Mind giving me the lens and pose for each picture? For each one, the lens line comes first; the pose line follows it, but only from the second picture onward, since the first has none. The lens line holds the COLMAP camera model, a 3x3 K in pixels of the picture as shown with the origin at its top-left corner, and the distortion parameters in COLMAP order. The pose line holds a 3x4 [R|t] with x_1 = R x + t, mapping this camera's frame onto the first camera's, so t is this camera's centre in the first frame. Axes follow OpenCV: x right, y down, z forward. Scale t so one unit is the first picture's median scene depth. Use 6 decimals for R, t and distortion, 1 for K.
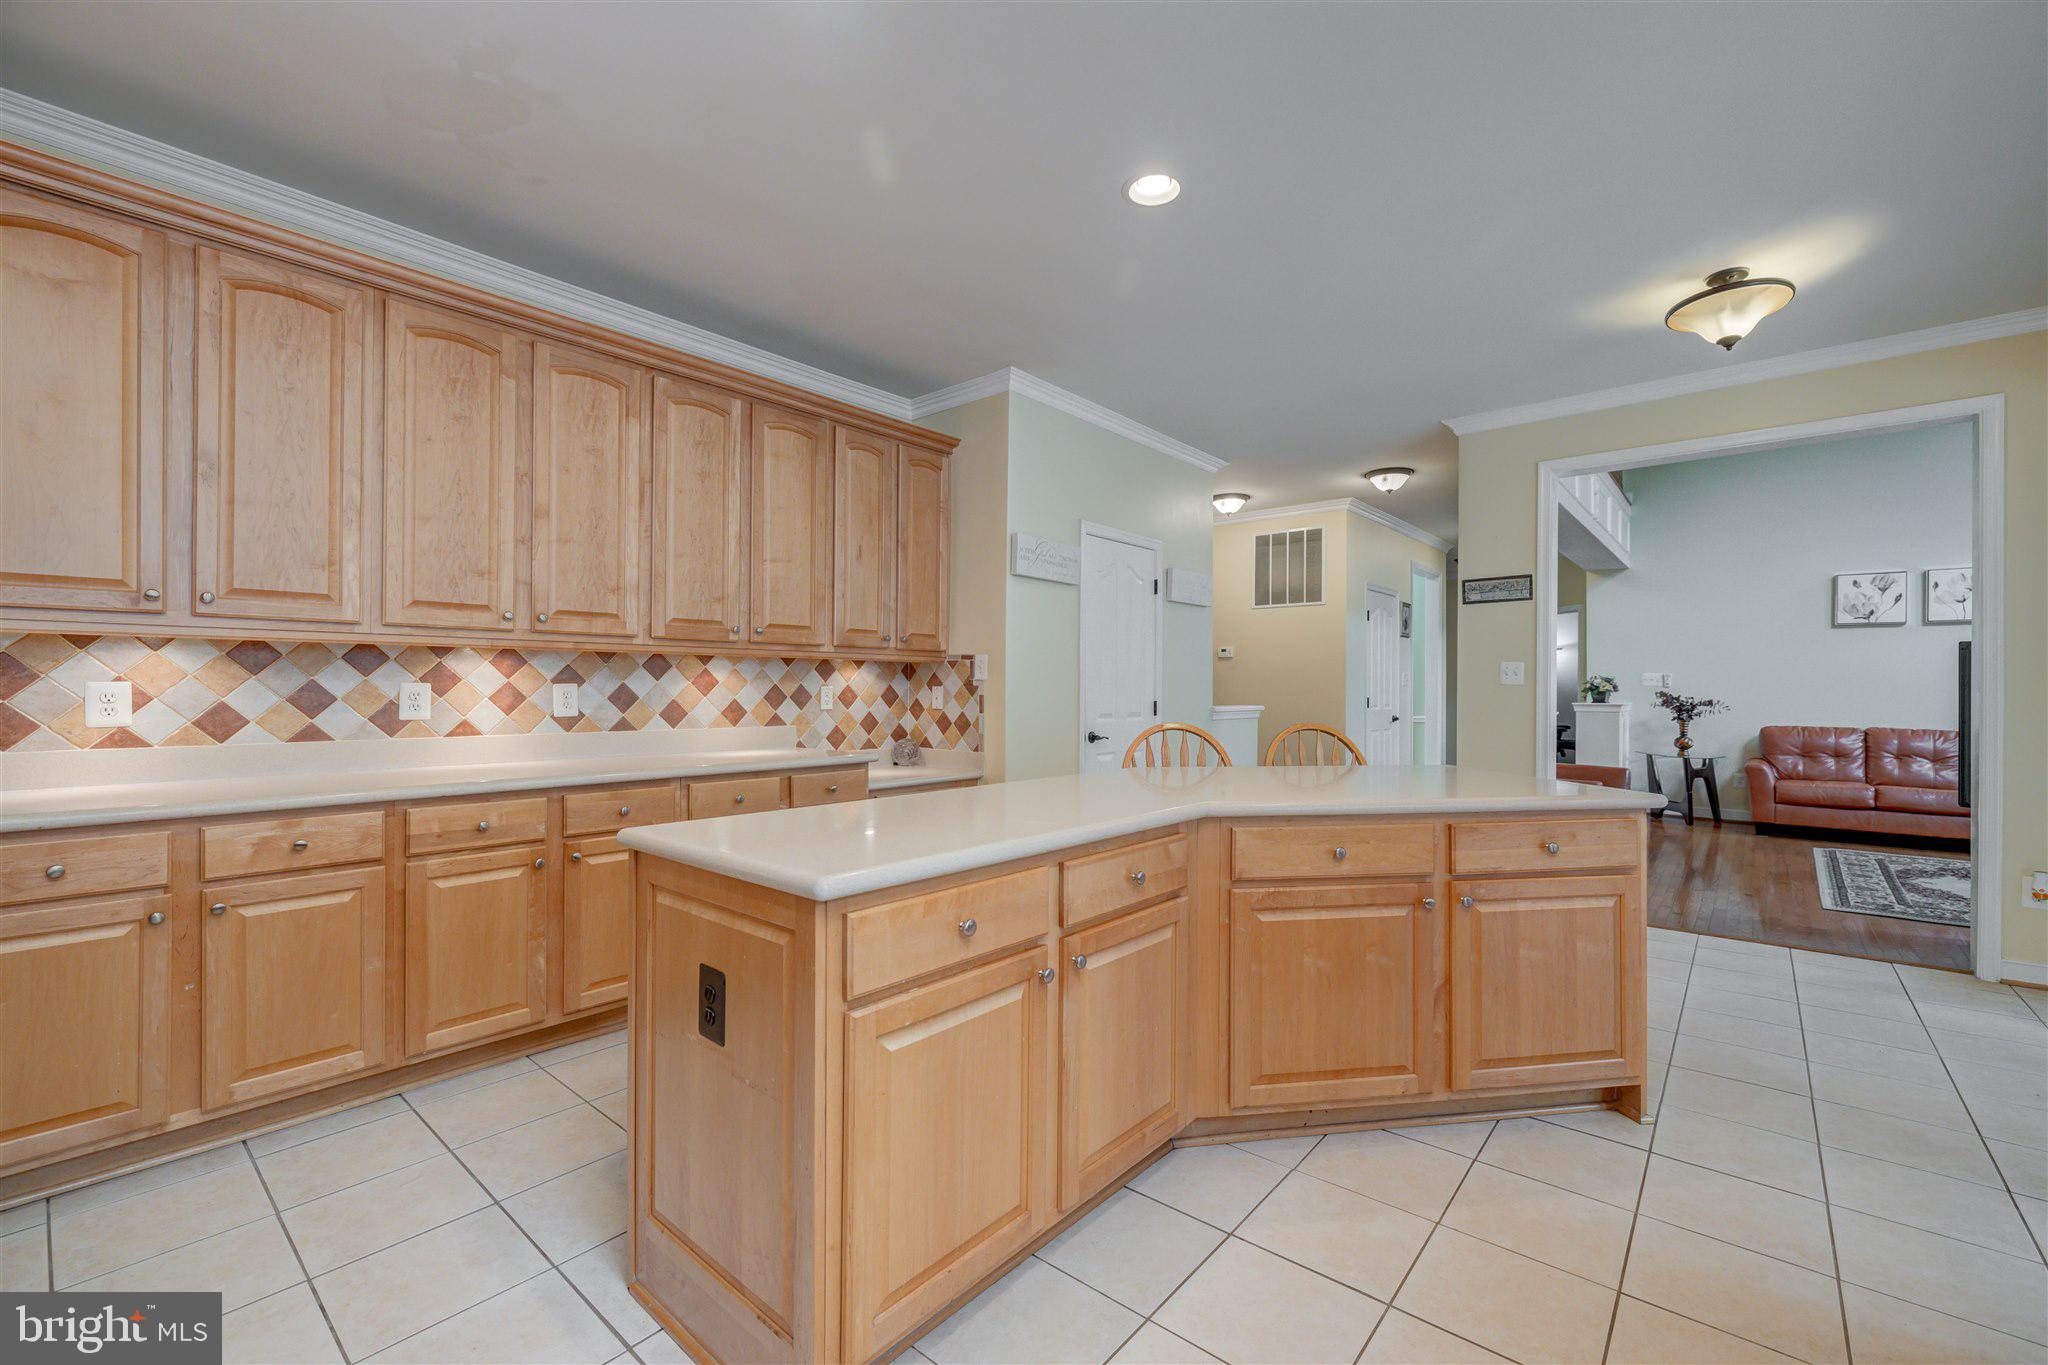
lens RADIAL K [[852.9, 0, 1033.2], [0, 852.9, 682.2], [0, 0, 1]] dist [0.000001, 0.000001]
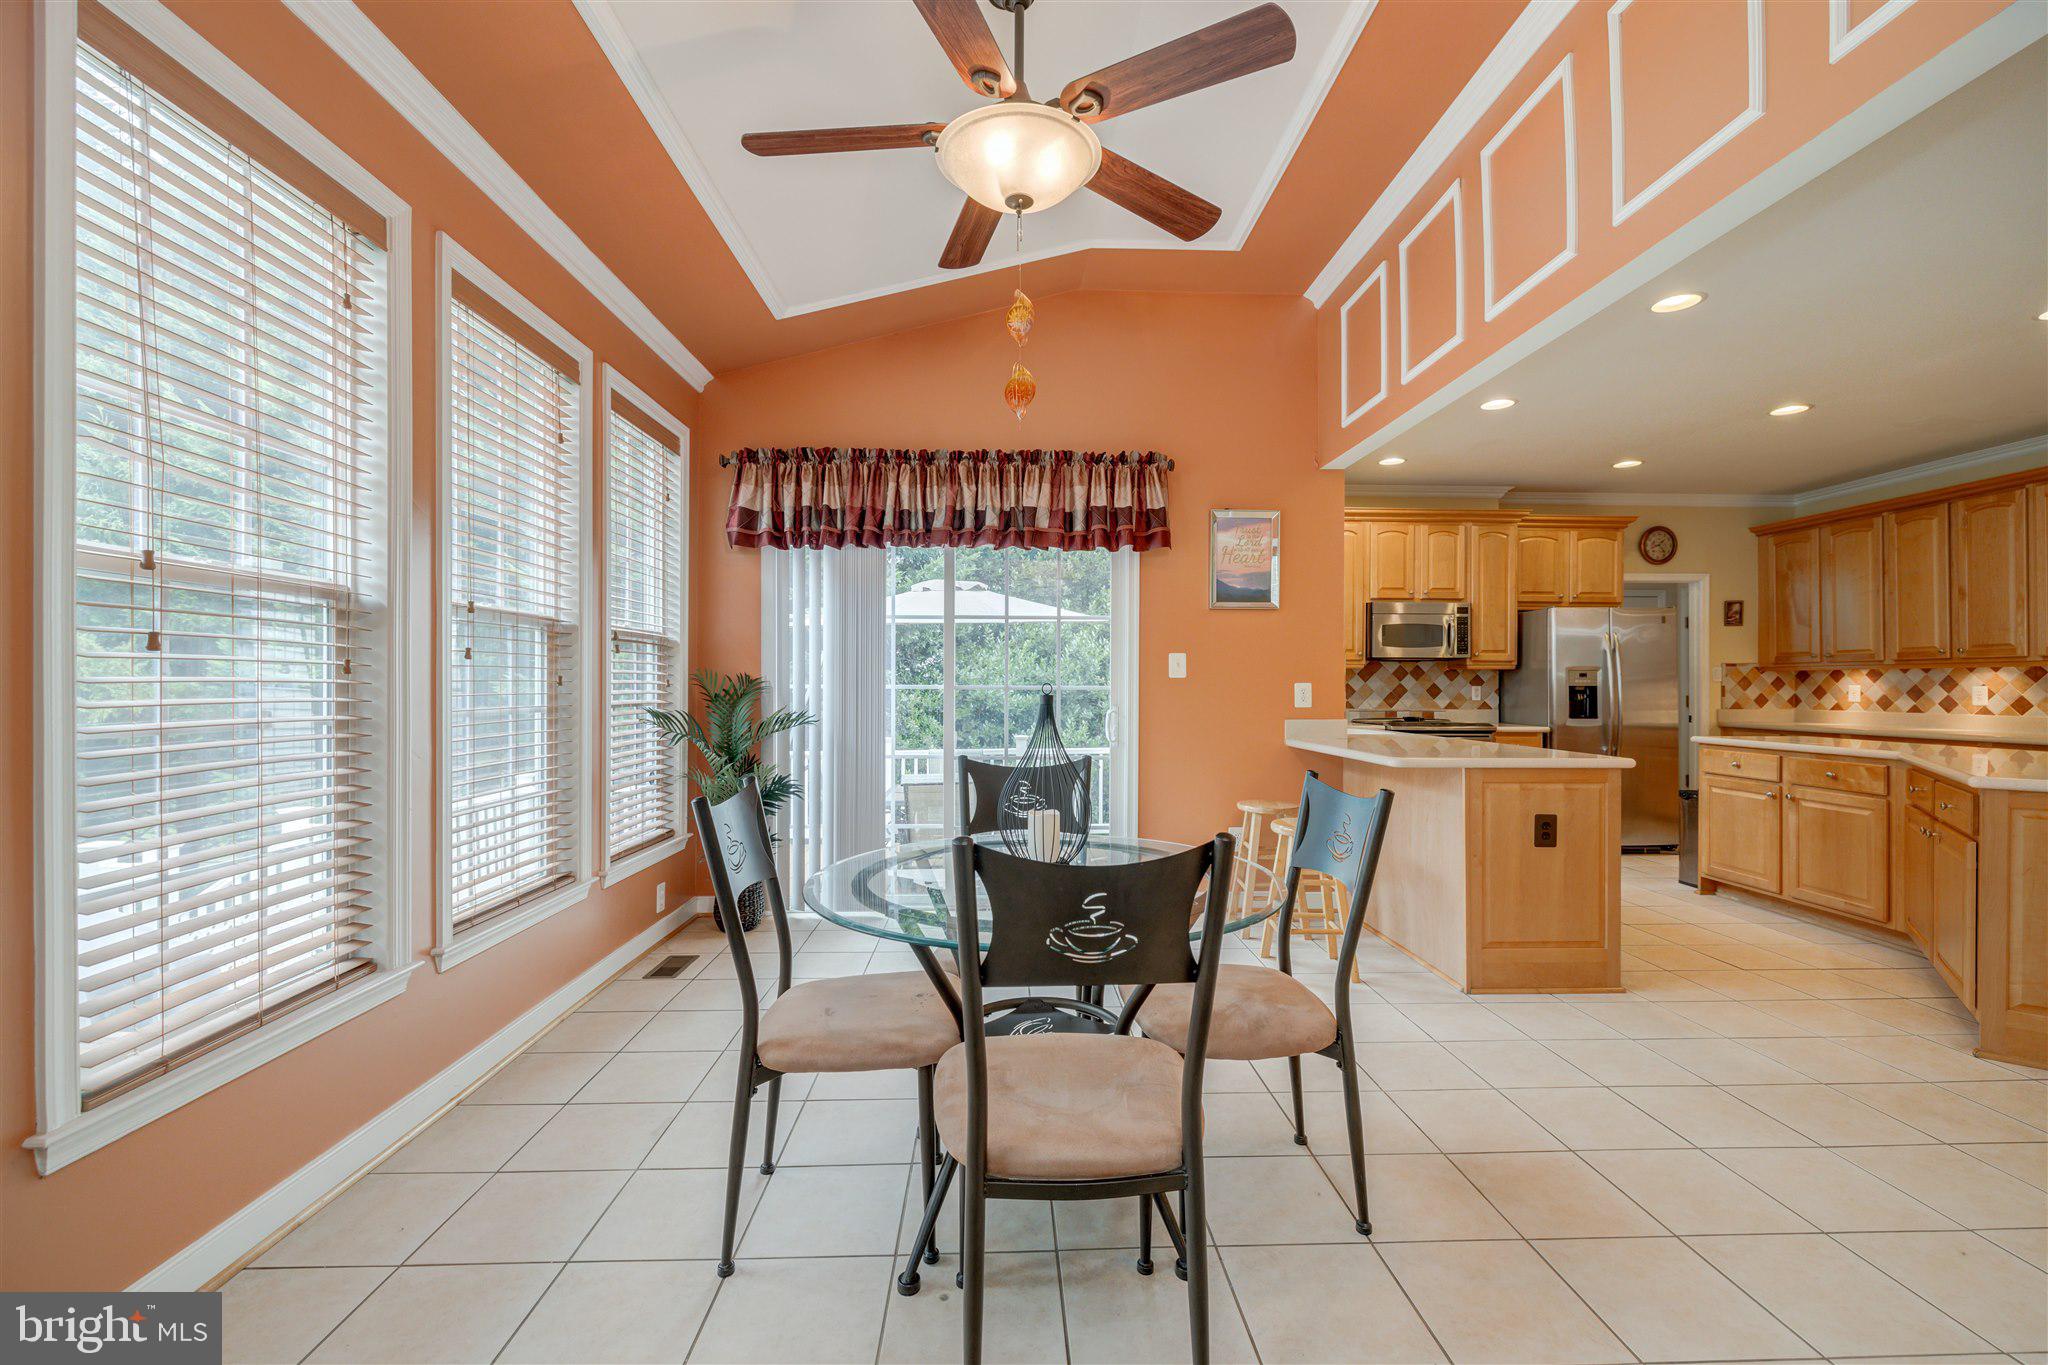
lens RADIAL K [[852.9, 0, 1030.8], [0, 852.9, 681.9], [0, 0, 1]] dist [0.000001, 0.000001]
pose [[-0.736719, -0.007864, -0.676153, 1.594666], [-0.000839, 0.999942, -0.010716, 0.009797], [0.676199, -0.007327, -0.736683, 0.635933]]
